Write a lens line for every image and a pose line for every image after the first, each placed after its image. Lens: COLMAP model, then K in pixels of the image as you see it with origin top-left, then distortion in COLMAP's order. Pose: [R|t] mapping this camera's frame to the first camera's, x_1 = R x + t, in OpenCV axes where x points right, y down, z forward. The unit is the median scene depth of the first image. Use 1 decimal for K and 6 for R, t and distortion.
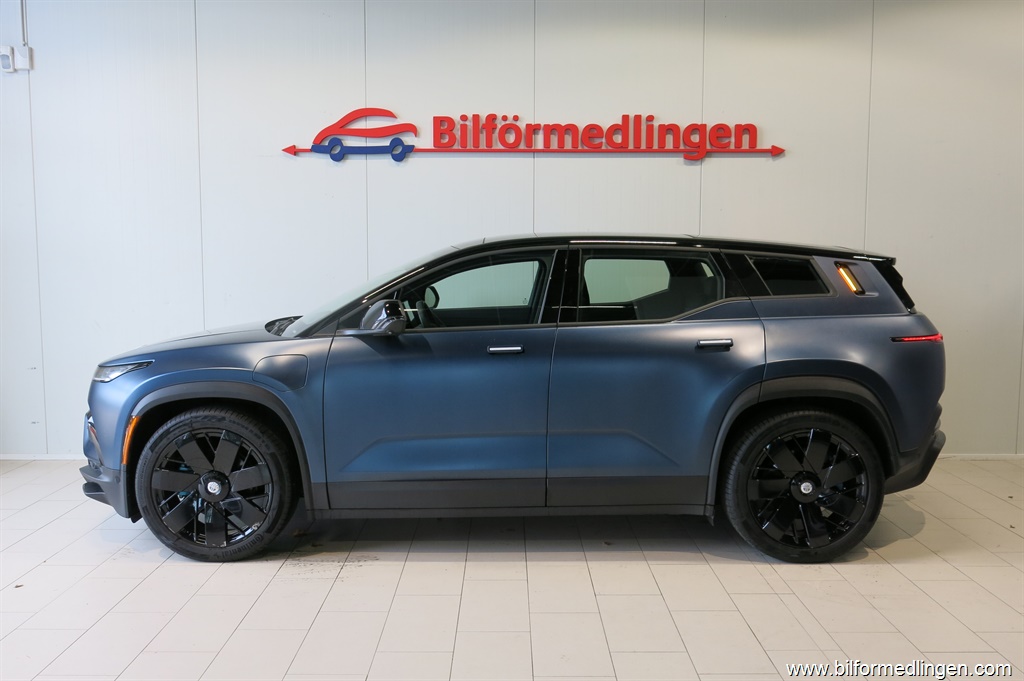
lens RADIAL K [[926.3, 0, 512.0], [0, 926.3, 340.5], [0, 0, 1]] dist [0.006871, 0.000398]
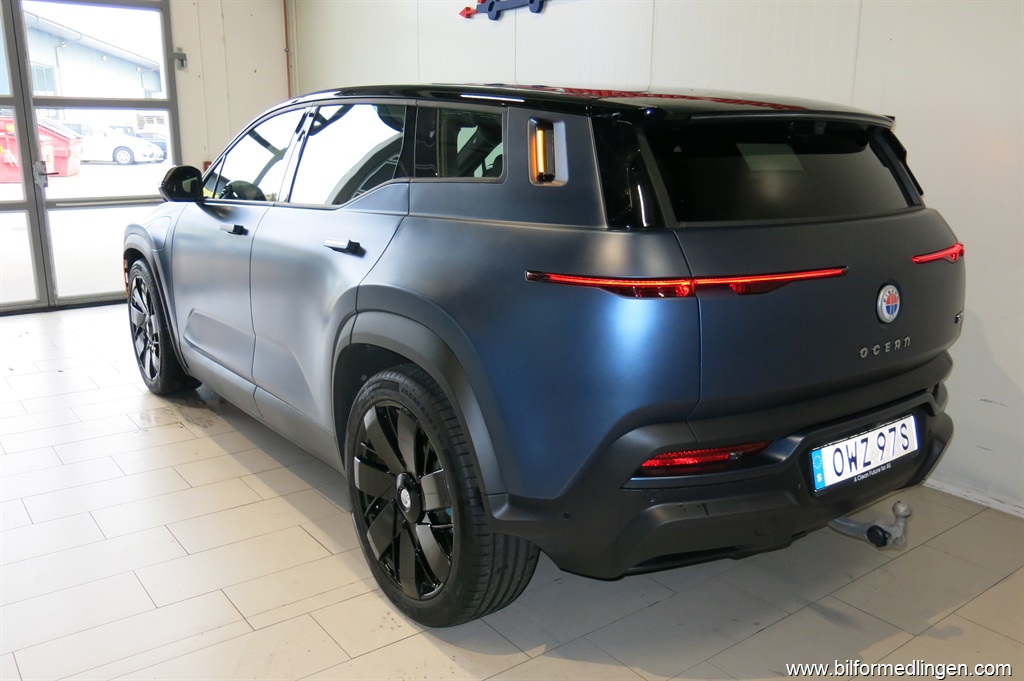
lens RADIAL K [[857.3, 0, 512.0], [0, 857.3, 340.5], [0, 0, 1]] dist [-0.009658, -0.003066]
pose [[0.603718, 0.187404, -0.774858, 0.747711], [-0.085300, 0.981582, 0.170941, -0.042367], [0.792621, -0.037105, 0.608584, 0.693885]]
